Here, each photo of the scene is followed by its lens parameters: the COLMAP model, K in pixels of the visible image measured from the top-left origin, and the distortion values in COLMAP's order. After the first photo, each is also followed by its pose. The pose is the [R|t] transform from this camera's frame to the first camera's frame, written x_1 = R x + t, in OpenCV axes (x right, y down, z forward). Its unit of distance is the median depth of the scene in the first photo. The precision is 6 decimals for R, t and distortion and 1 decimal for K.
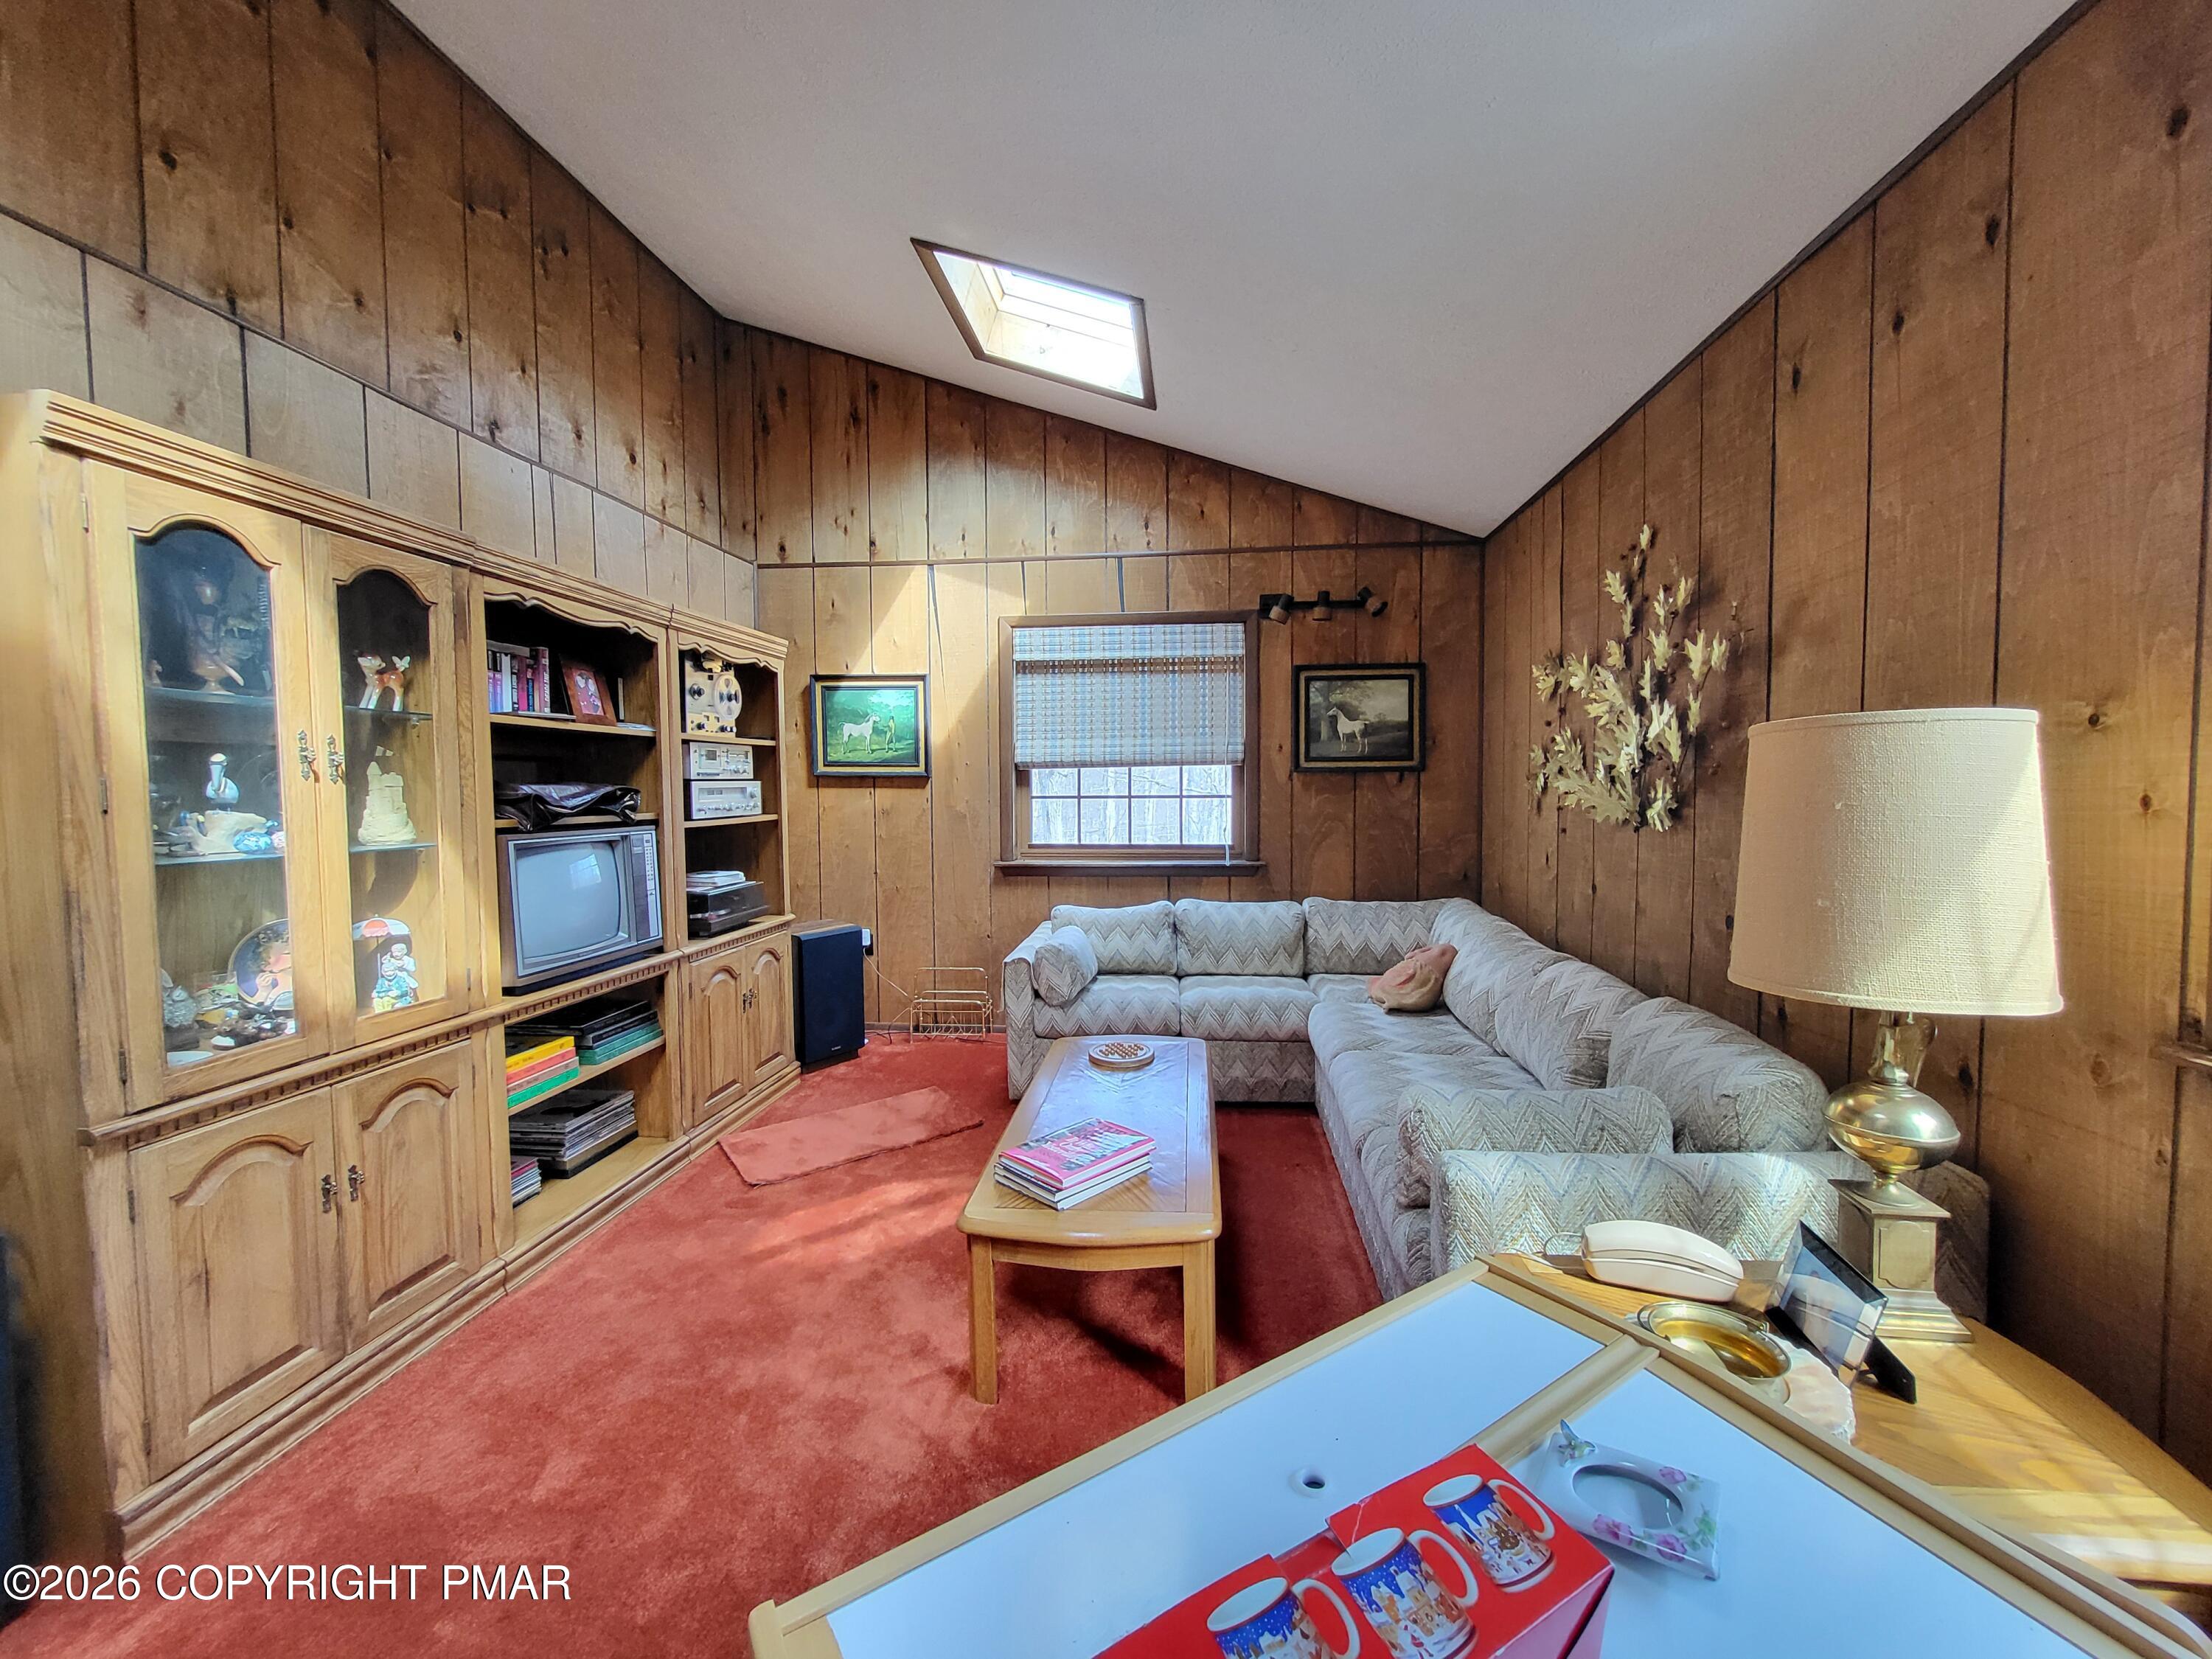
lens RADIAL K [[868.0, 0, 1119.2], [0, 868.0, 830.4], [0, 0, 1]] dist [-0.001820, -0.000467]
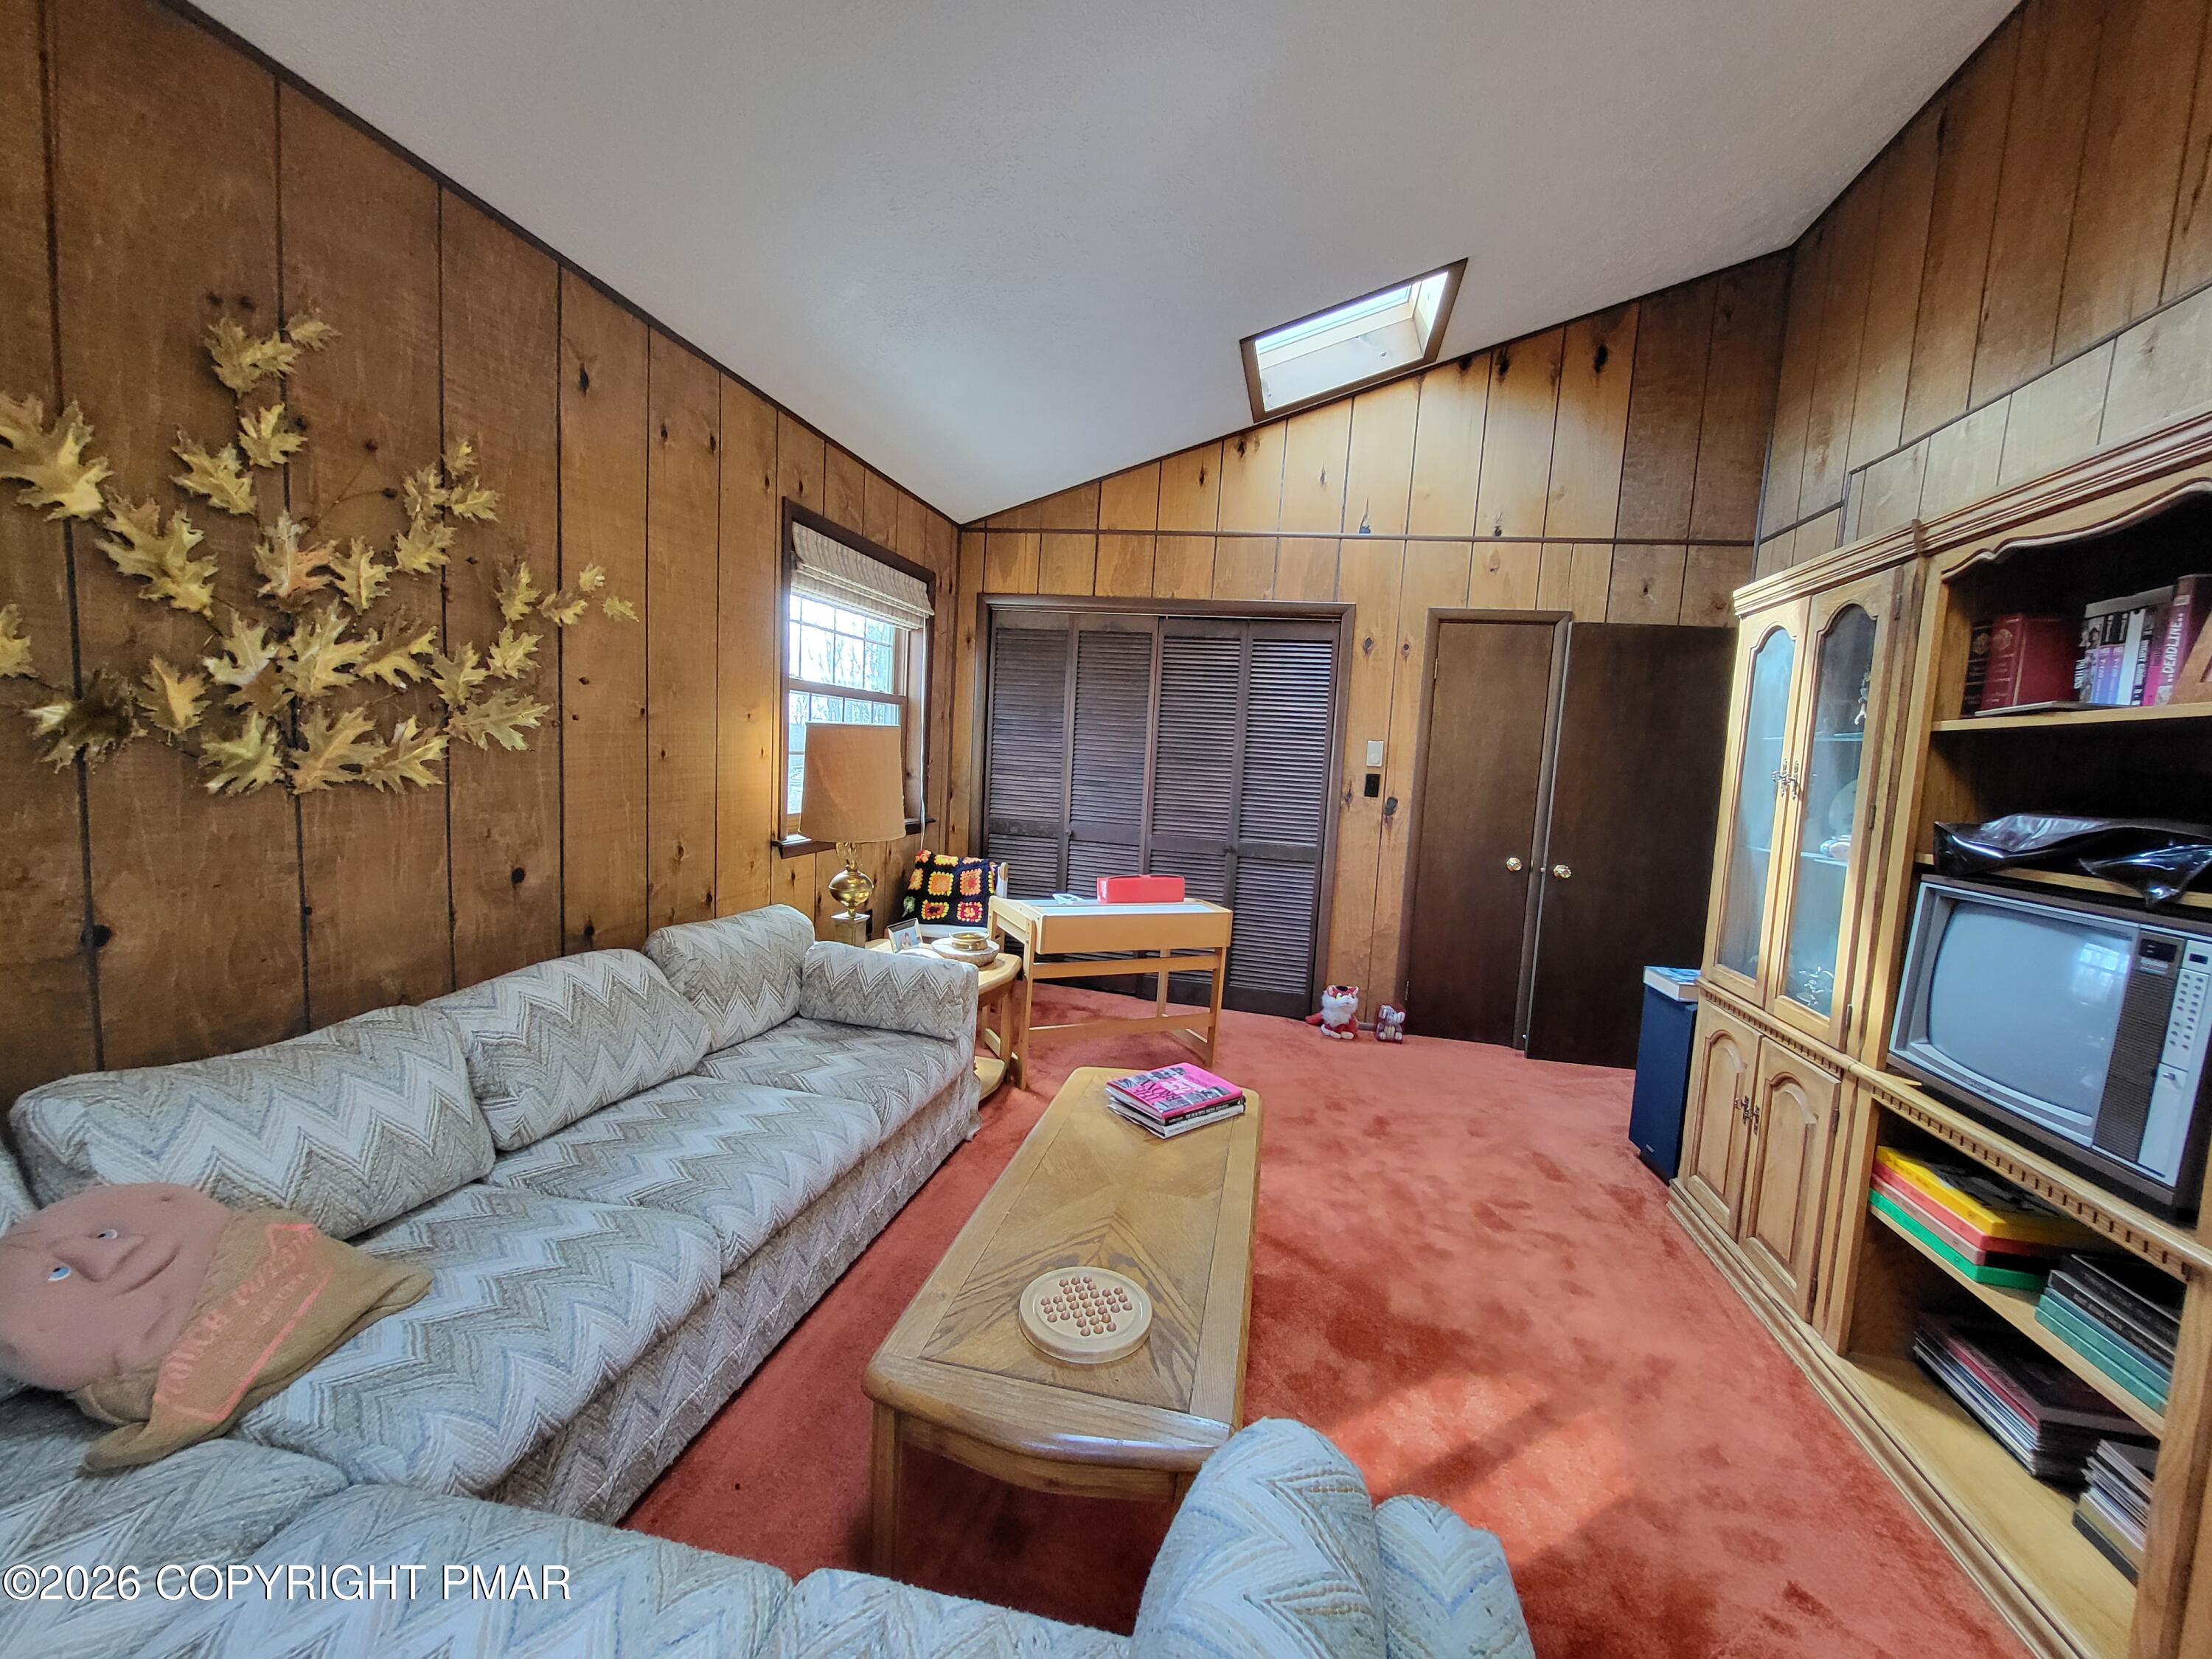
lens RADIAL K [[867.4, 0, 1120.3], [0, 867.4, 832.2], [0, 0, 1]] dist [-0.001034, -0.000693]
pose [[-0.992438, -0.061093, 0.106467, -0.036074], [-0.046350, 0.989649, 0.135821, -0.055527], [-0.113663, 0.129859, -0.984996, 0.983857]]
